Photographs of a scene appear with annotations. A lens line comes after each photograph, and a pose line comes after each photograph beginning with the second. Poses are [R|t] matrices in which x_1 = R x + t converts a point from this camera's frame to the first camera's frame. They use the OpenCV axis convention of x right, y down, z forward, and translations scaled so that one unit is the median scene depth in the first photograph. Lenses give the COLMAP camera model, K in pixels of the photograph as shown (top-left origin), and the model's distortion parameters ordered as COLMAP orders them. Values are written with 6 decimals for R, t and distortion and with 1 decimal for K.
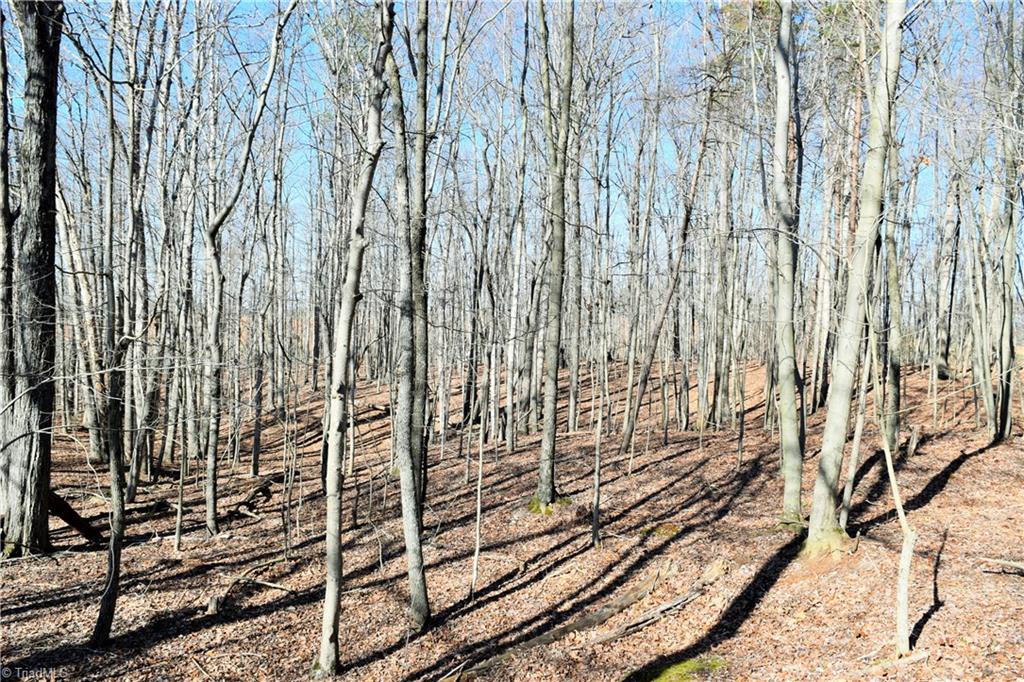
lens RADIAL K [[801.3, 0, 513.1], [0, 801.3, 340.8], [0, 0, 1]] dist [-0.030131, 0.010513]
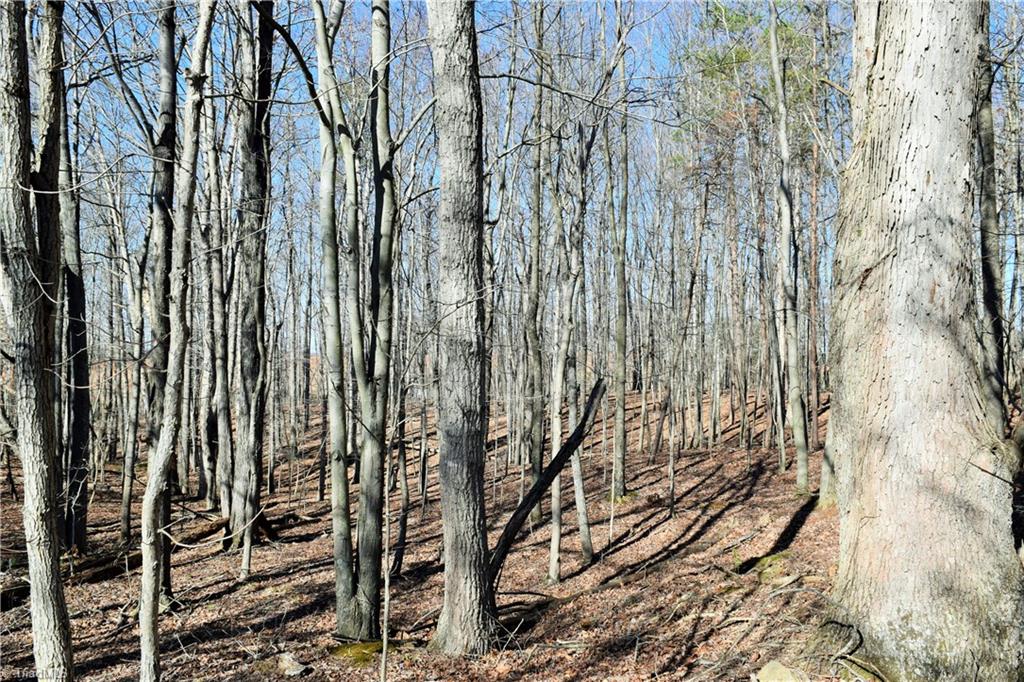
lens RADIAL K [[801.3, 0, 511.0], [0, 801.3, 342.4], [0, 0, 1]] dist [-0.030131, 0.010513]
pose [[0.997384, -0.020001, 0.069469, -0.290652], [0.022980, 0.998839, -0.042342, -0.012233], [-0.068541, 0.043828, 0.996685, -0.471580]]
